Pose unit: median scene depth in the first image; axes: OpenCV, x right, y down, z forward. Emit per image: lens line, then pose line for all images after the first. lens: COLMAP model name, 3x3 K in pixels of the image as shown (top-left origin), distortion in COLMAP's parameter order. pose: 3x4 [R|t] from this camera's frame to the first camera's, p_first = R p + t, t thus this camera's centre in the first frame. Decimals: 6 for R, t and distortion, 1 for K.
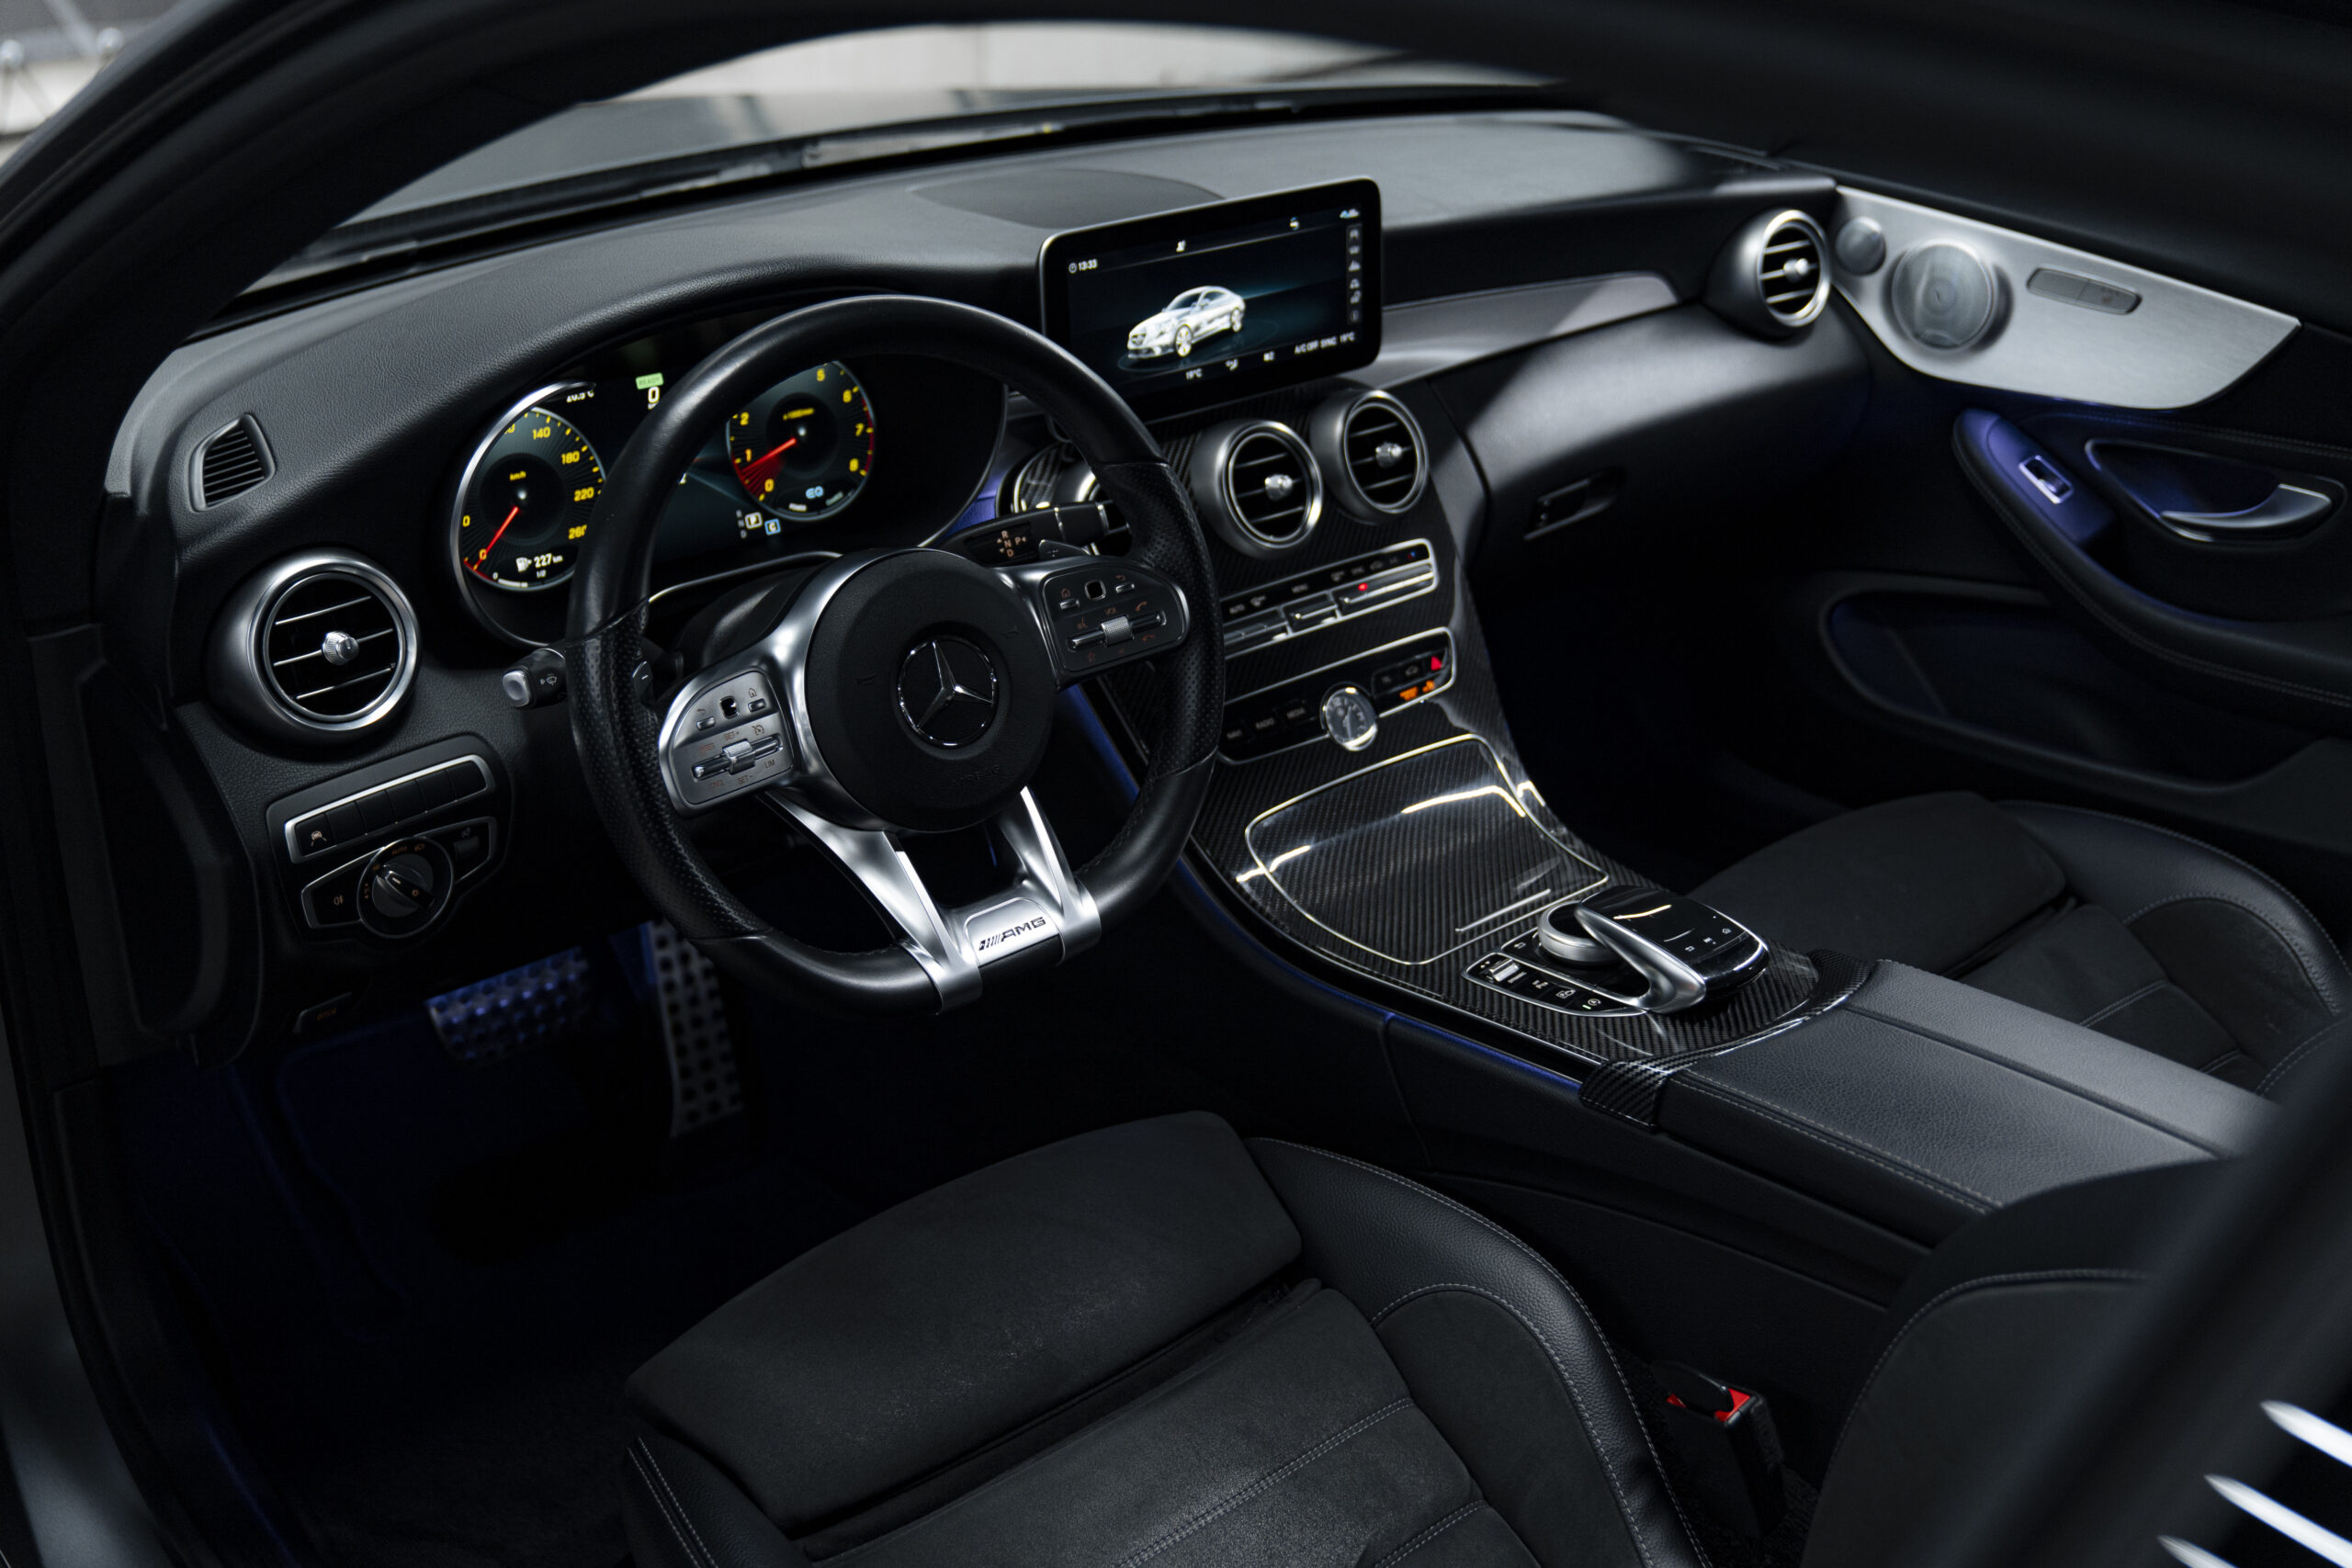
lens RADIAL K [[2310.7, 0, 1176.0], [0, 2310.7, 784.0], [0, 0, 1]] dist [-0.004153, 0.002497]
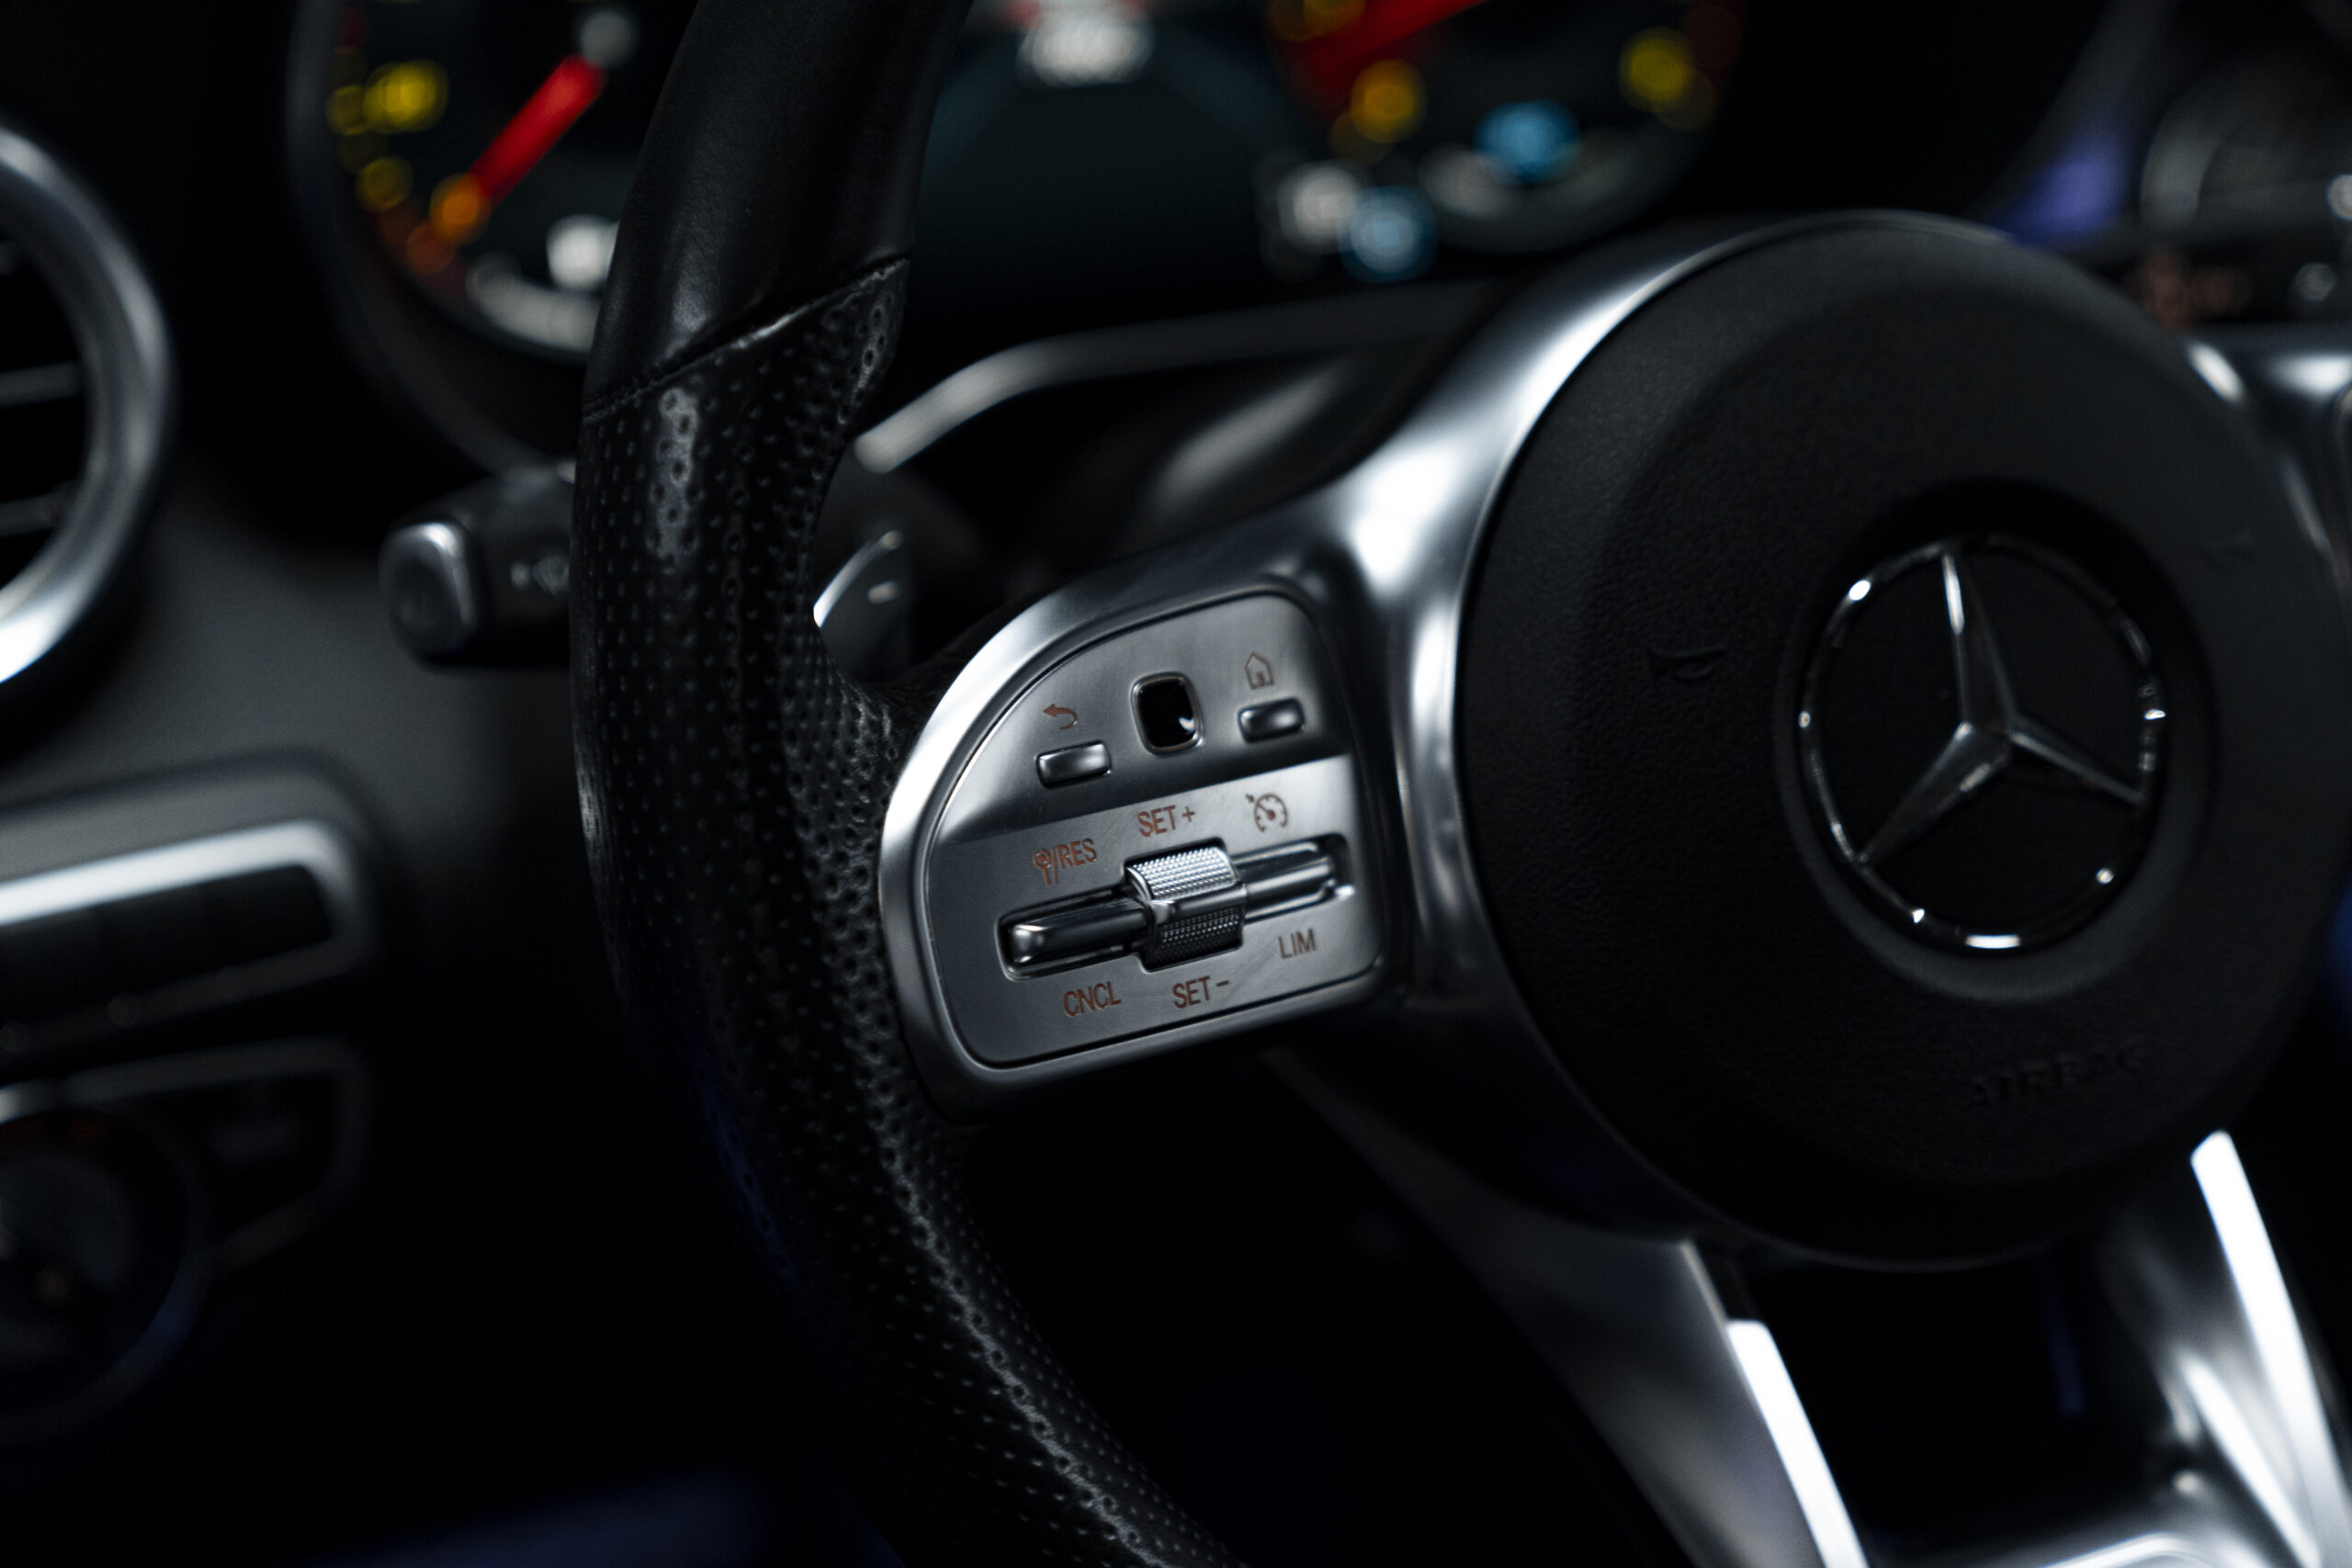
lens RADIAL K [[4794.5, 0, 1176.0], [0, 4794.5, 784.0], [0, 0, 1]] dist [-0.033528, -0.131719]
pose [[0.974825, 0.083285, -0.206833, -0.072179], [-0.098488, 0.993058, -0.064312, 0.008956], [0.200041, 0.083064, 0.976260, 0.428582]]
